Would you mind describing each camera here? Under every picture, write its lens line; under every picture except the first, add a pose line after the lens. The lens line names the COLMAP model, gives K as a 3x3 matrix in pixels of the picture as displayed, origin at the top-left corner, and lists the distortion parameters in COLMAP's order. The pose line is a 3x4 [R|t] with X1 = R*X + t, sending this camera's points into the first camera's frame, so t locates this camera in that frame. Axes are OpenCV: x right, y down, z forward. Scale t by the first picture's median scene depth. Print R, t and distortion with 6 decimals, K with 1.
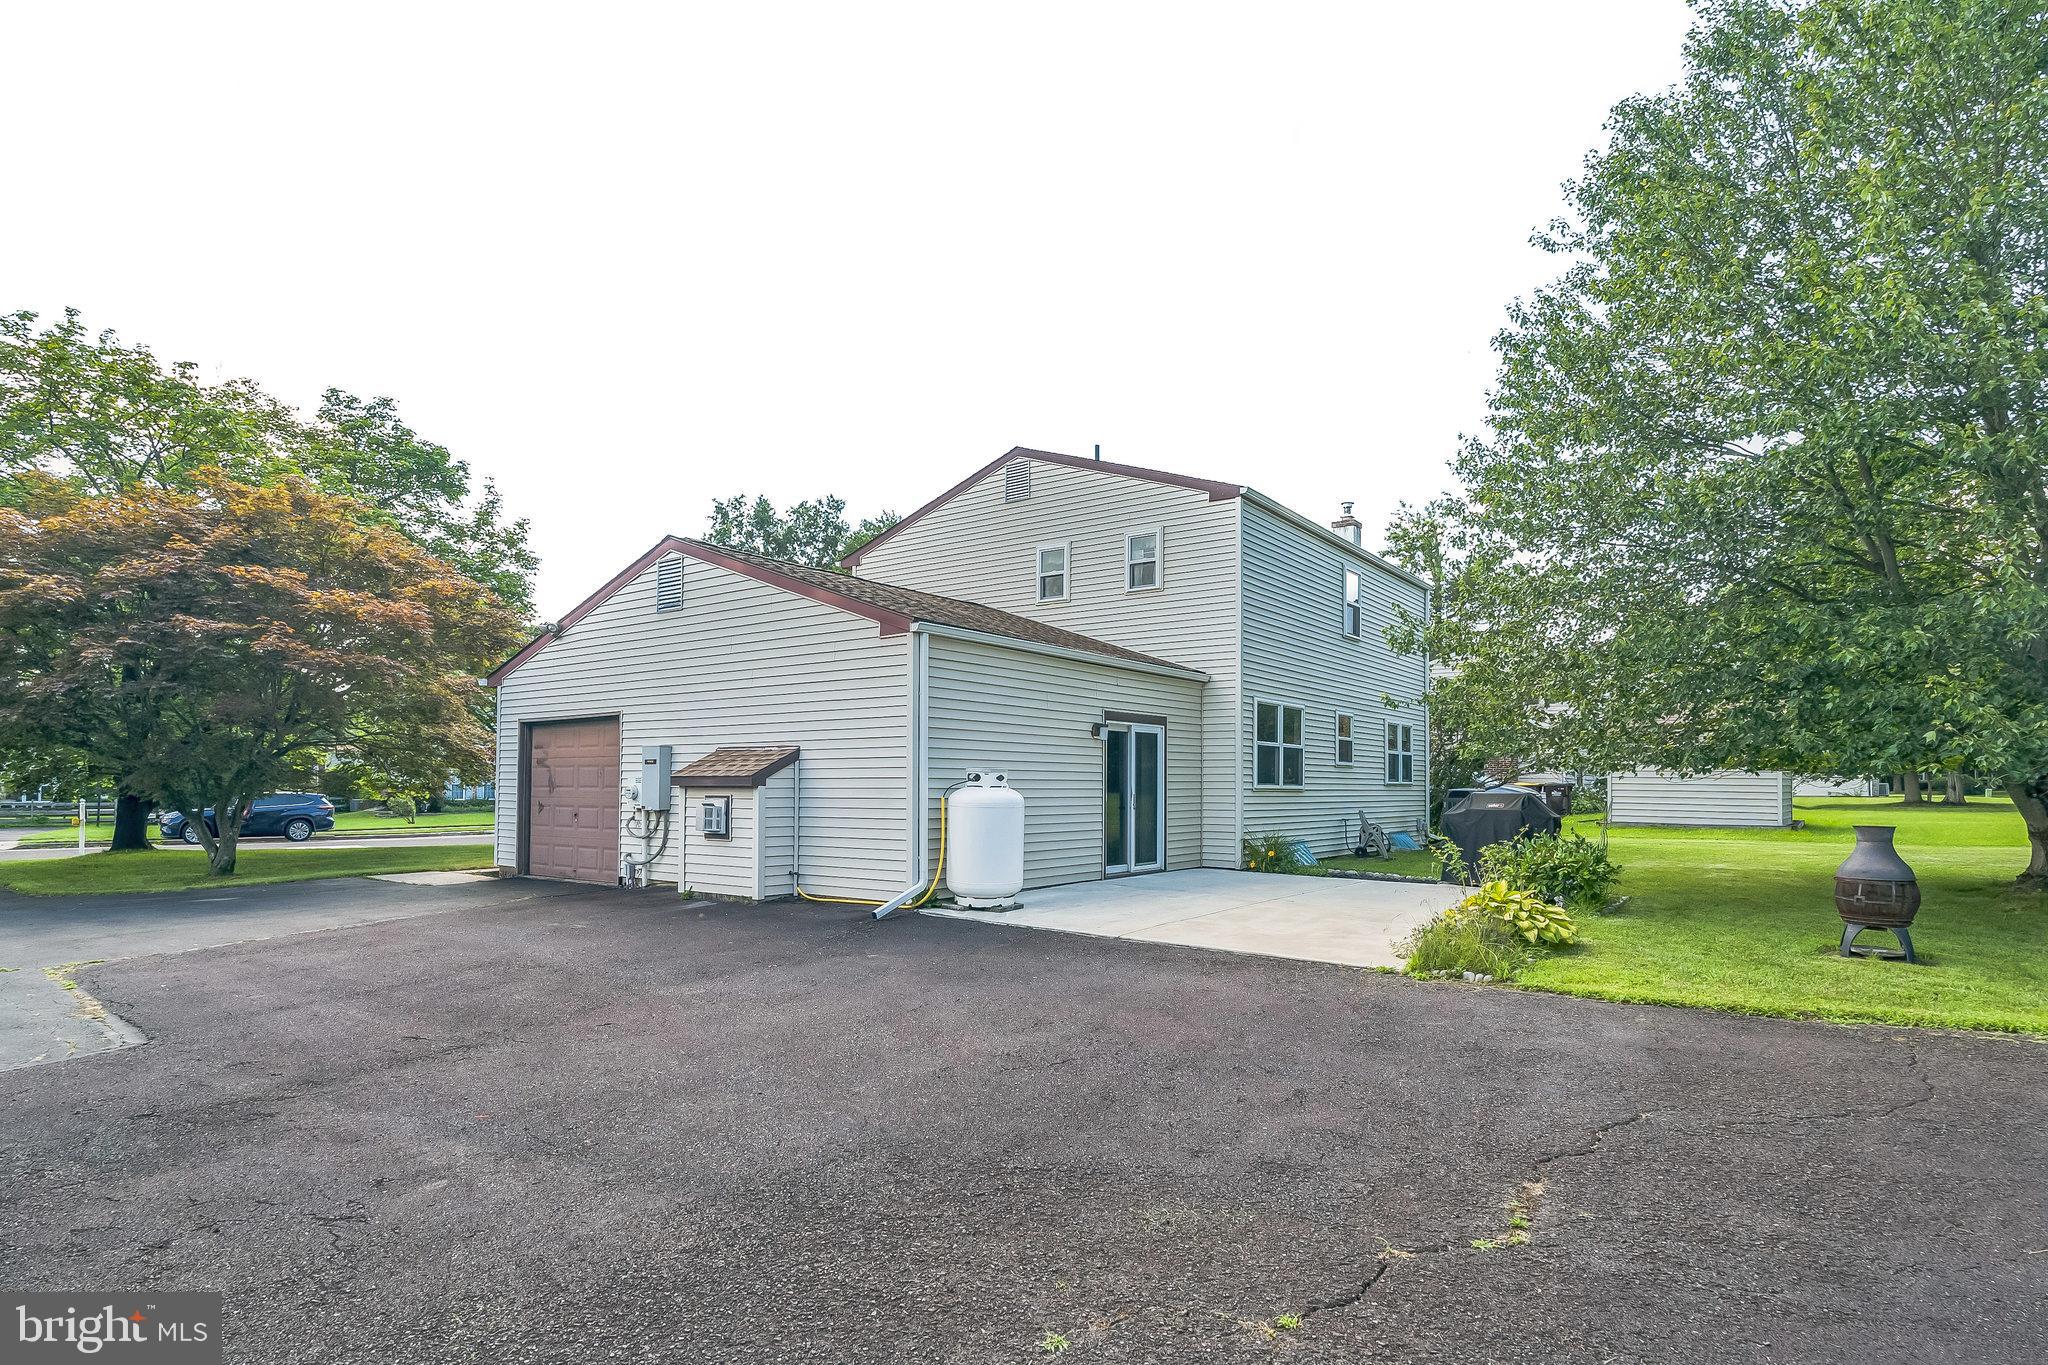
lens RADIAL K [[1065.8, 0, 1023.7], [0, 1065.8, 676.1], [0, 0, 1]] dist [-0.029593, 0.000666]
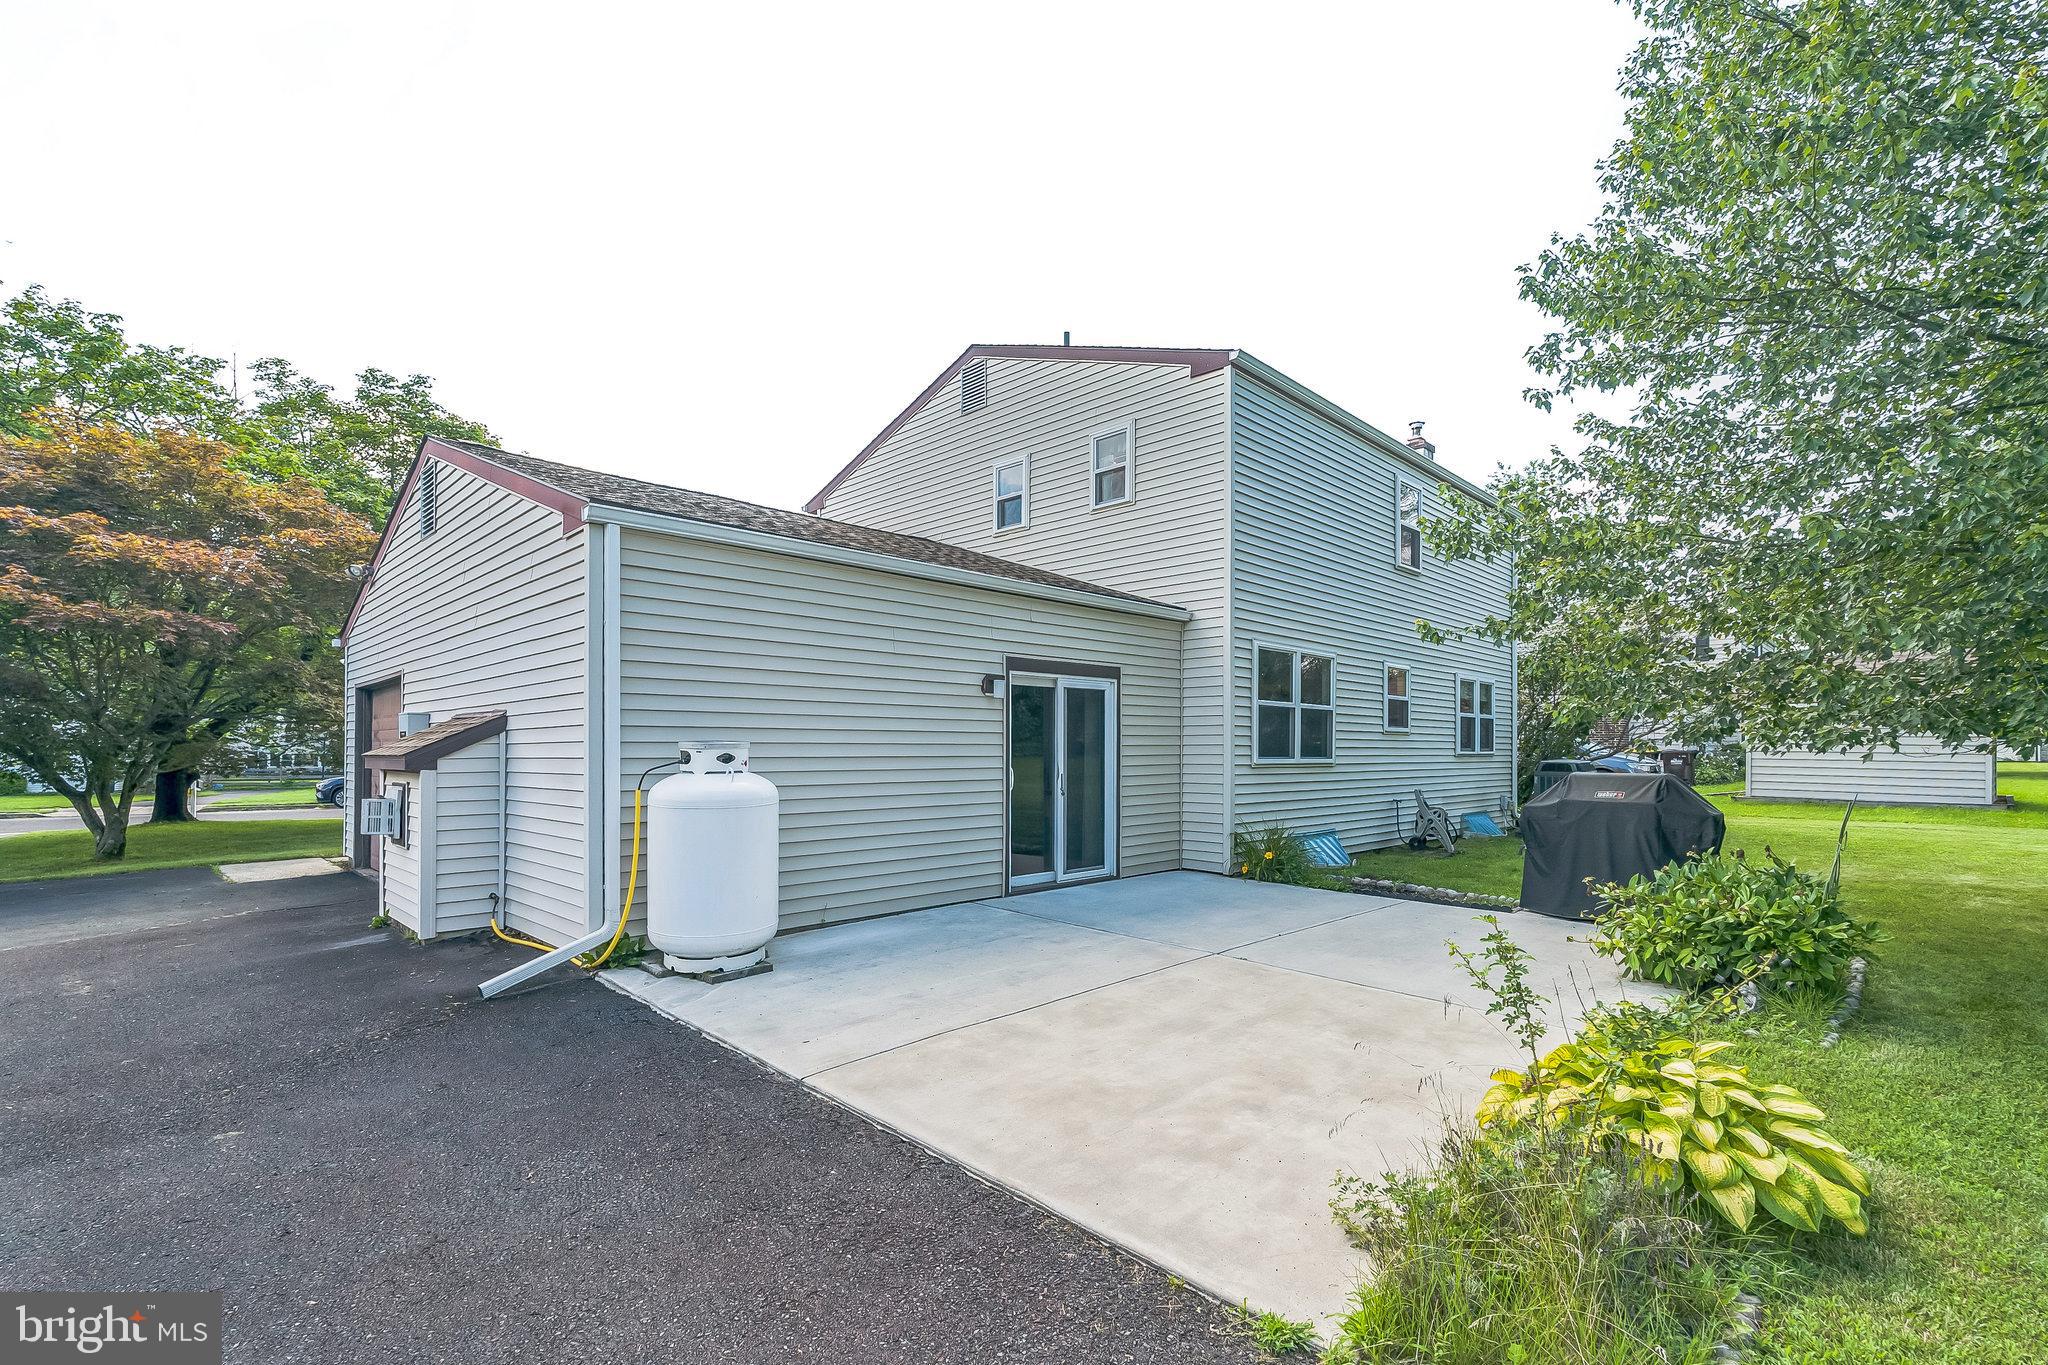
lens RADIAL K [[915.5, 0, 1020.3], [0, 915.5, 695.6], [0, 0, 1]] dist [-0.010810, 0.001774]
pose [[0.989107, -0.012137, -0.146694, 0.150864], [0.018523, 0.998935, 0.042249, 0.028305], [0.146025, -0.044506, 0.988279, 0.351148]]
